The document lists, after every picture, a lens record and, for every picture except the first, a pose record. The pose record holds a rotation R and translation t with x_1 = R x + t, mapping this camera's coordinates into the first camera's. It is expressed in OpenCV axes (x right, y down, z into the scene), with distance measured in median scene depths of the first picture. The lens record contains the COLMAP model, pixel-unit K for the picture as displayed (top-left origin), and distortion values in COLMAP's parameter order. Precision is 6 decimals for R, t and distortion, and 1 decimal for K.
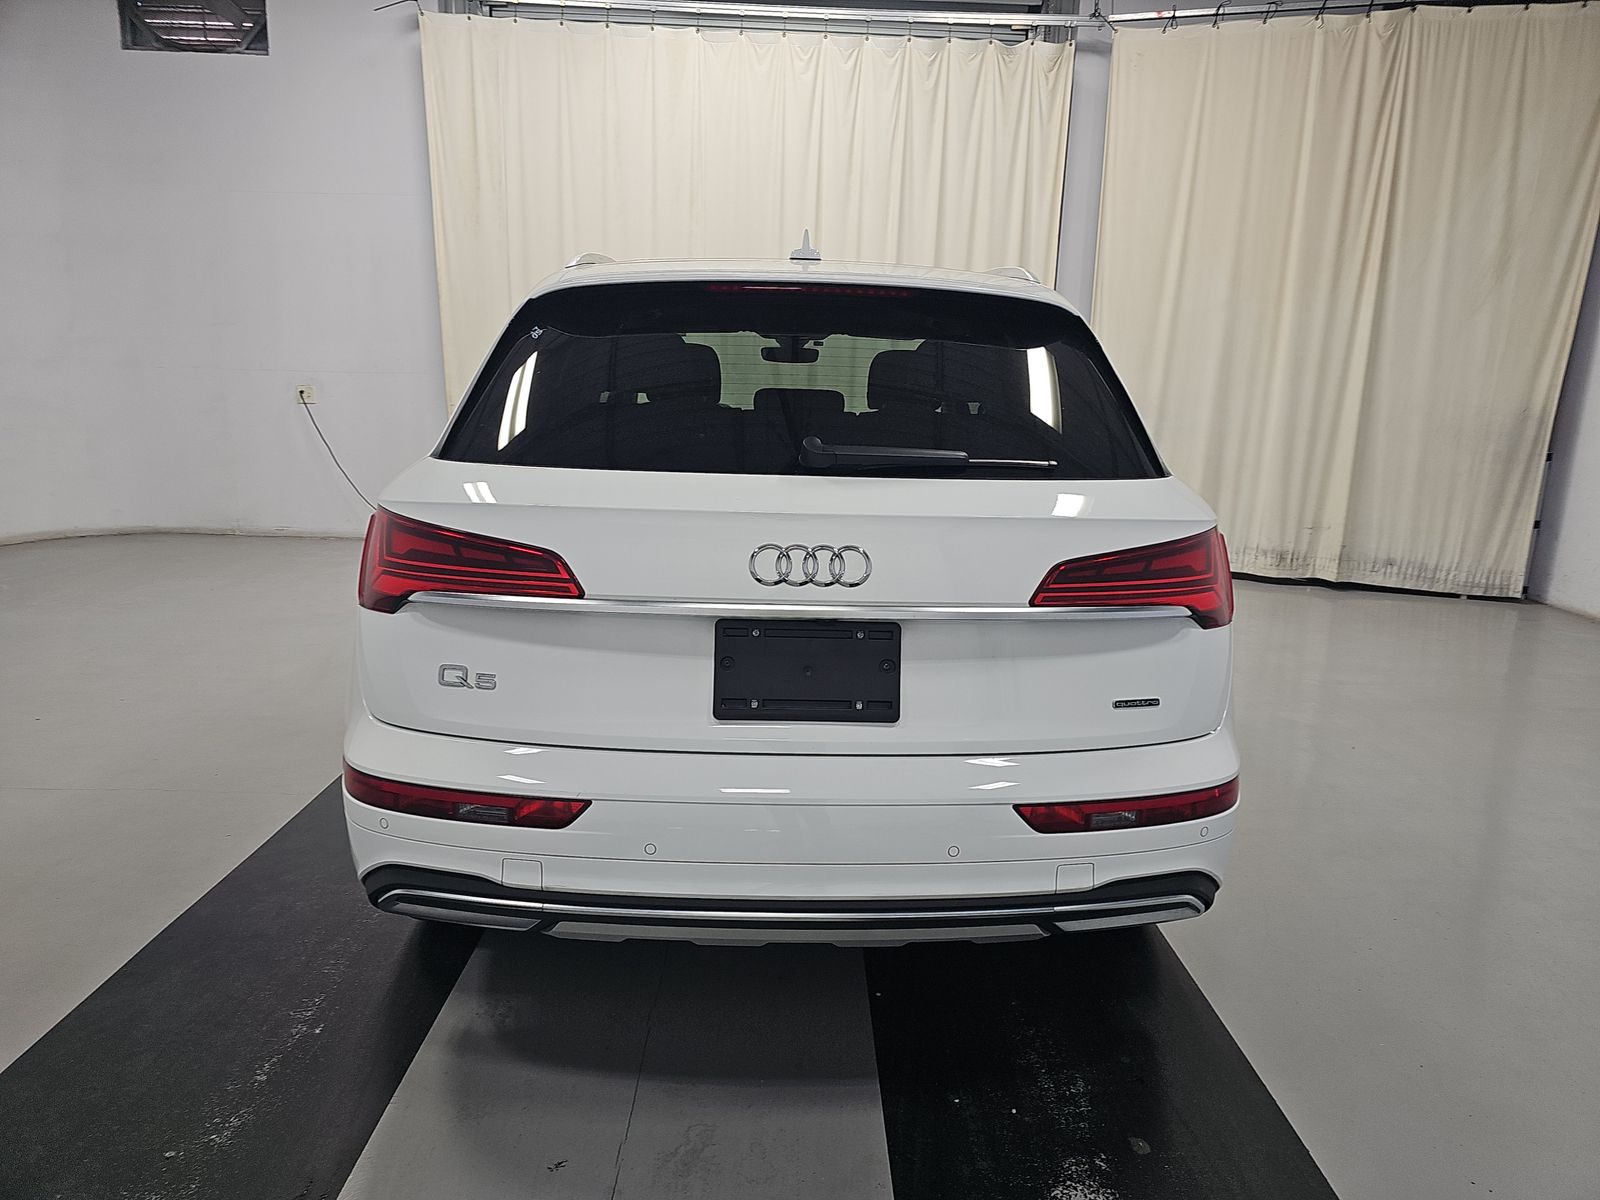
lens RADIAL K [[1011.0, 0, 800.0], [0, 1011.0, 600.0], [0, 0, 1]] dist [0.043982, -0.040914]
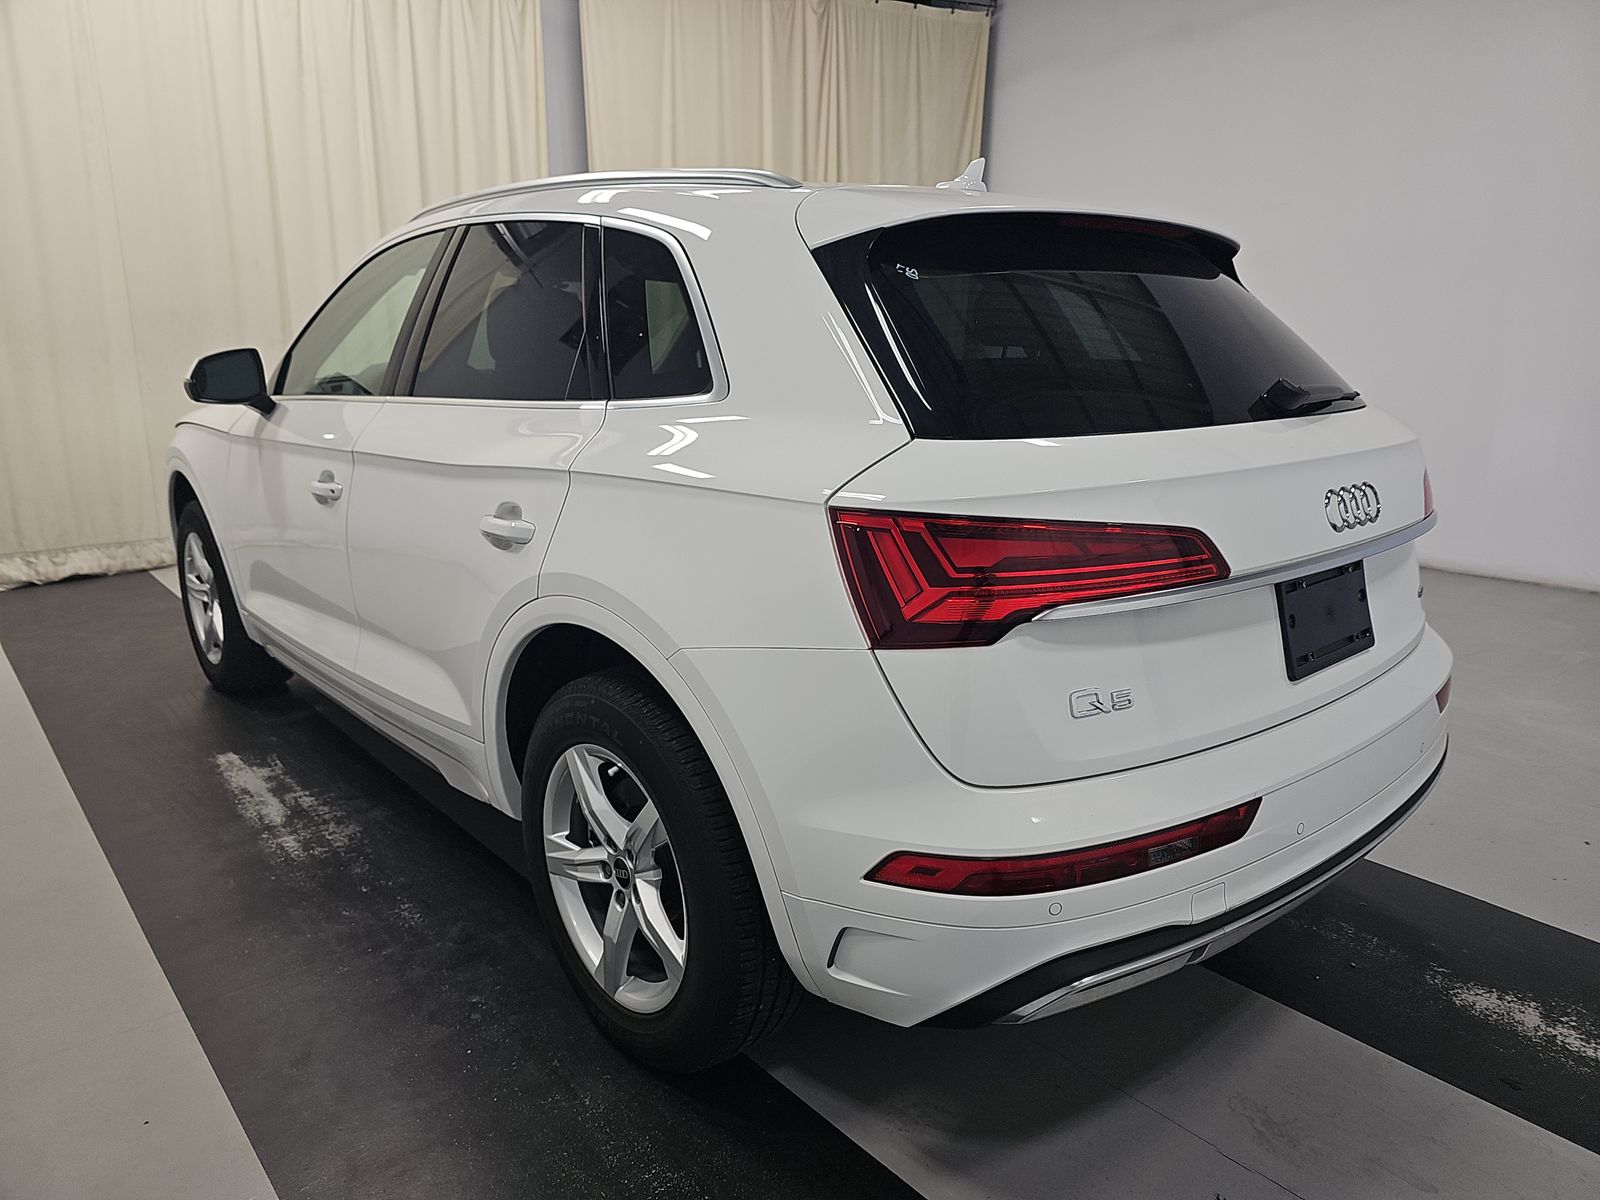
lens RADIAL K [[1026.3, 0, 800.0], [0, 1026.3, 600.0], [0, 0, 1]] dist [0.058679, -0.108596]
pose [[0.779682, -0.175138, 0.601185, -0.407880], [0.147003, 0.984452, 0.096144, -0.048160], [-0.608676, 0.013414, 0.793305, 0.203555]]
